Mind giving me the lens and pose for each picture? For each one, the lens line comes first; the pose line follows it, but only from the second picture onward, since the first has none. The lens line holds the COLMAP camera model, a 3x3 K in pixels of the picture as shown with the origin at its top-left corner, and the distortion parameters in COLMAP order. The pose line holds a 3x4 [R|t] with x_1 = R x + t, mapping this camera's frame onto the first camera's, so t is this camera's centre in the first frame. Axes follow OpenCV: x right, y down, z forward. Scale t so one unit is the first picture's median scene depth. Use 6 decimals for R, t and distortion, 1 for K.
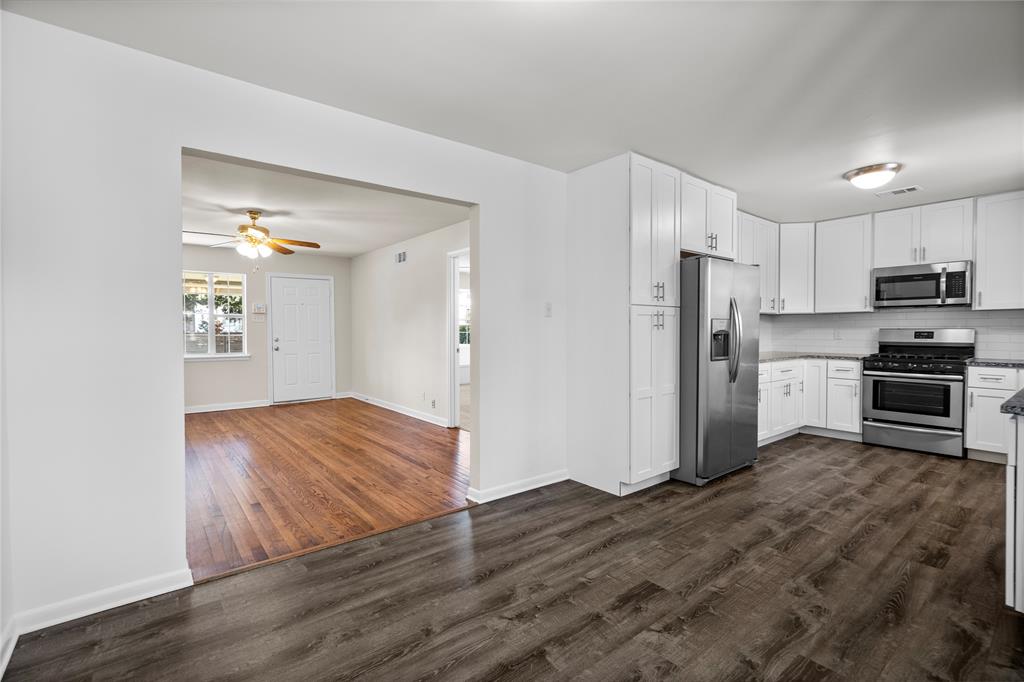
lens RADIAL K [[471.4, 0, 511.8], [0, 471.4, 336.2], [0, 0, 1]] dist [-0.001937, 0.000197]
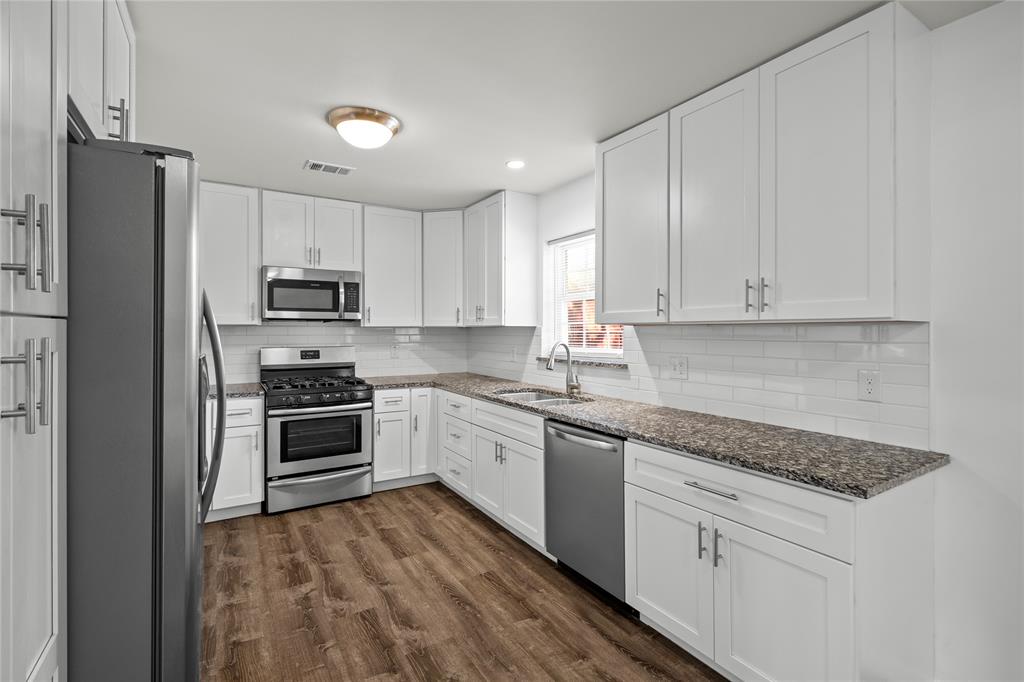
lens RADIAL K [[471.4, 0, 510.4], [0, 471.4, 330.9], [0, 0, 1]] dist [-0.001937, 0.000197]
pose [[0.116589, -0.000308, 0.993180, 0.112550], [0.013268, 0.999911, -0.001247, -0.044561], [-0.993092, 0.013323, 0.116582, 0.640479]]
